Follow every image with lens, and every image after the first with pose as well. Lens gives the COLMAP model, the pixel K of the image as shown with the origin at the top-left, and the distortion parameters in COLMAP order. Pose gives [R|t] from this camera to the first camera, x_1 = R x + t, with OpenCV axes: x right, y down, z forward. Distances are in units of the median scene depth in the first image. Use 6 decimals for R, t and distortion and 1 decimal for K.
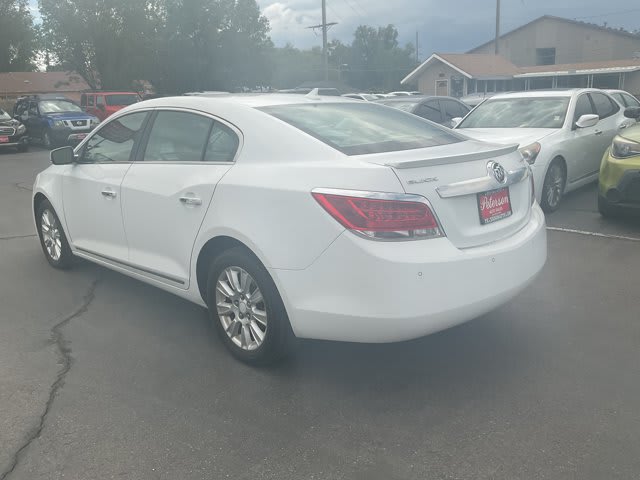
lens RADIAL K [[548.9, 0, 316.7], [0, 548.9, 235.8], [0, 0, 1]] dist [0.060763, -0.098744]
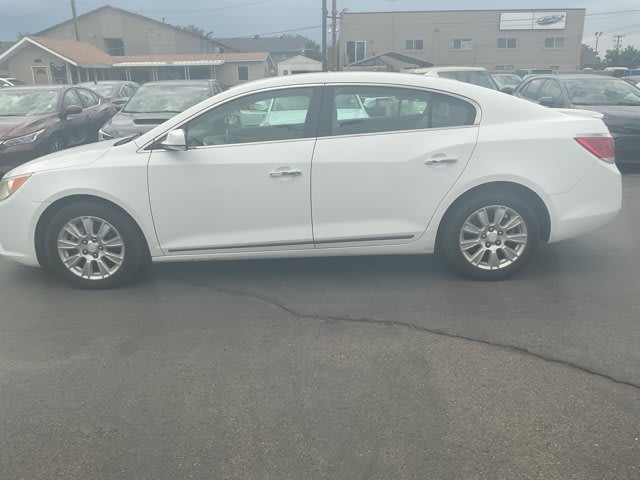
lens RADIAL K [[548.9, 0, 318.4], [0, 548.9, 239.4], [0, 0, 1]] dist [0.060763, -0.098744]
pose [[0.700606, -0.183011, 0.689680, -0.140682], [0.168163, 0.981673, 0.089667, -0.005348], [-0.693450, 0.053157, 0.718541, 0.037502]]
